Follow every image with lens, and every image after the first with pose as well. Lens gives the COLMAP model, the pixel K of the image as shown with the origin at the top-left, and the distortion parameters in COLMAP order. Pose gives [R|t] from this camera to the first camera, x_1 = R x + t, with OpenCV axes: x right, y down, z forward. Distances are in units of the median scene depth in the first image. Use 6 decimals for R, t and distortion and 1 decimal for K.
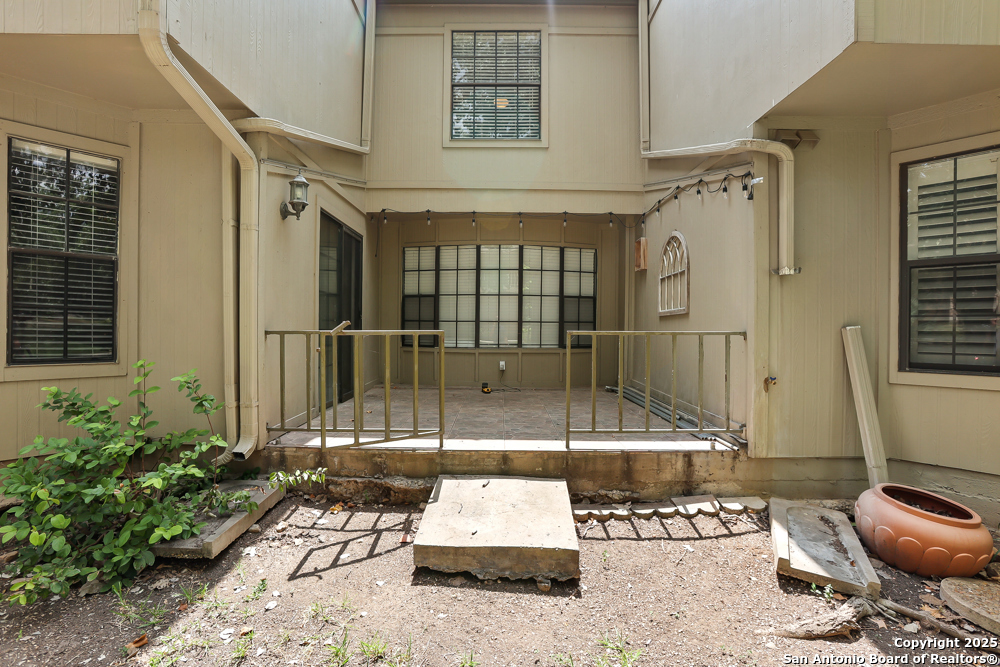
lens RADIAL K [[490.1, 0, 477.9], [0, 490.1, 318.3], [0, 0, 1]] dist [-0.024168, 0.007541]
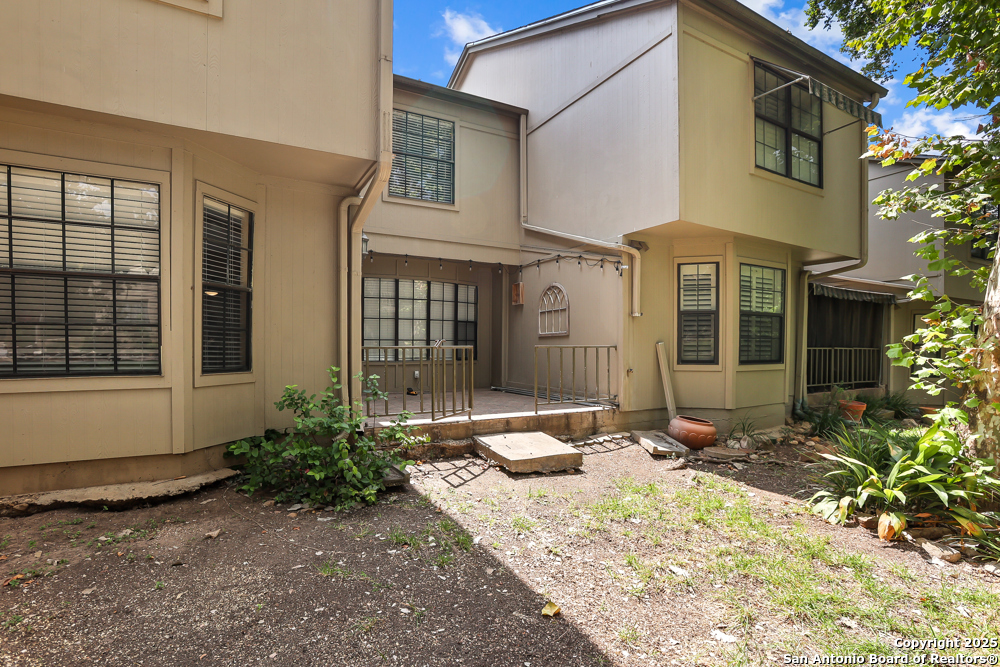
lens RADIAL K [[490.1, 0, 499.2], [0, 490.1, 338.4], [0, 0, 1]] dist [-0.024168, 0.007541]
pose [[0.872169, 0.001533, 0.489203, -0.784318], [-0.002626, 0.999995, 0.001548, -0.001727], [-0.489198, -0.002635, 0.872169, -0.433837]]
